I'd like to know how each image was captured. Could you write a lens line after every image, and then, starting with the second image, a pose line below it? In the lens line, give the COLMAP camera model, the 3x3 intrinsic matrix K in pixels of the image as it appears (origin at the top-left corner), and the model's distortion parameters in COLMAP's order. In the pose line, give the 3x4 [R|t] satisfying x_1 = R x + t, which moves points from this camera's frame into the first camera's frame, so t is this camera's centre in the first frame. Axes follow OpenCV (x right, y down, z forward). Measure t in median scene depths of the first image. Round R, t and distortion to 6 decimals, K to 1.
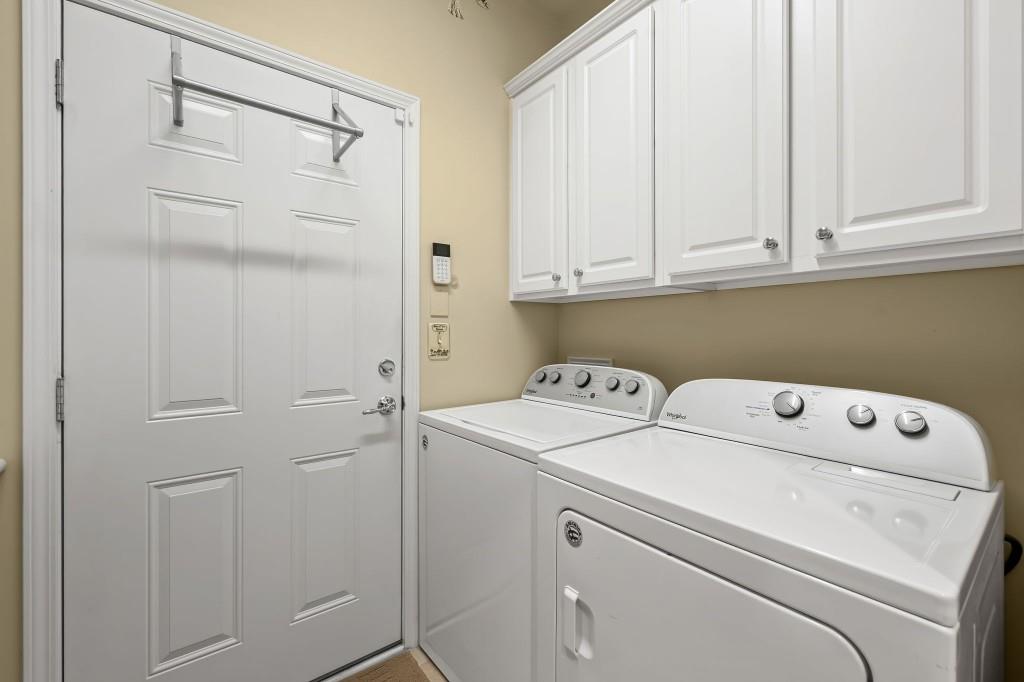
lens RADIAL K [[439.3, 0, 516.7], [0, 439.3, 331.4], [0, 0, 1]] dist [-0.000642, -0.000276]
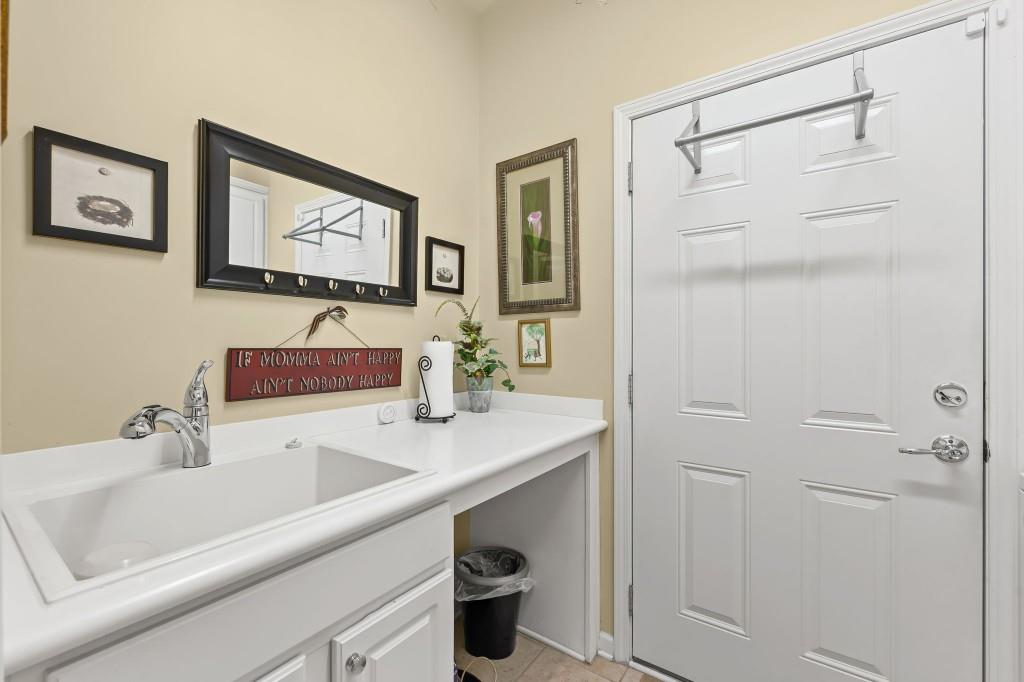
lens RADIAL K [[429.5, 0, 512.0], [0, 429.5, 341.0], [0, 0, 1]] dist [-0.000755, -0.000004]
pose [[0.279286, -0.004038, -0.960199, 0.190248], [-0.002008, 0.999987, -0.004790, 0.000541], [0.960206, 0.003266, 0.279274, 0.152316]]
